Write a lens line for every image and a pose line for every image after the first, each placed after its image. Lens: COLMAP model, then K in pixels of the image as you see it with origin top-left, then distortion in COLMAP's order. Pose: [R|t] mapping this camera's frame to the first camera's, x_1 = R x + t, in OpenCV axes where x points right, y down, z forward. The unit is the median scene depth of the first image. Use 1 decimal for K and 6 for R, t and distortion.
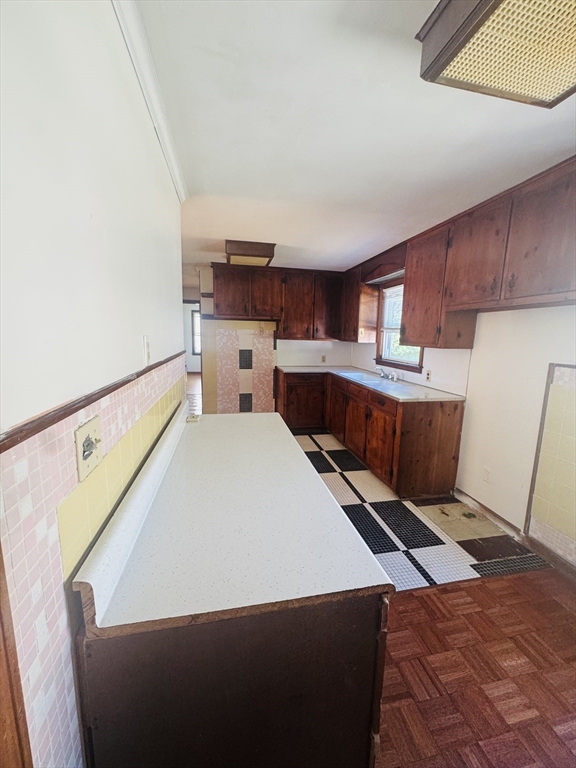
lens RADIAL K [[309.0, 0, 289.0], [0, 309.0, 383.7], [0, 0, 1]] dist [-0.003617, 0.000097]
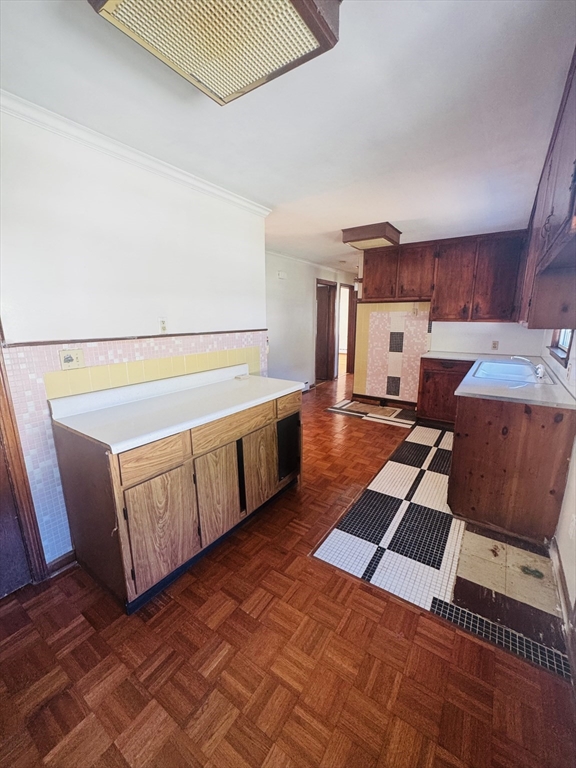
lens RADIAL K [[309.0, 0, 289.0], [0, 309.0, 383.7], [0, 0, 1]] dist [-0.003617, 0.000097]
pose [[0.693127, 0.128675, -0.709238, 0.494573], [-0.095900, 0.991652, 0.086192, 0.000889], [0.714408, 0.008274, 0.699680, 0.096027]]
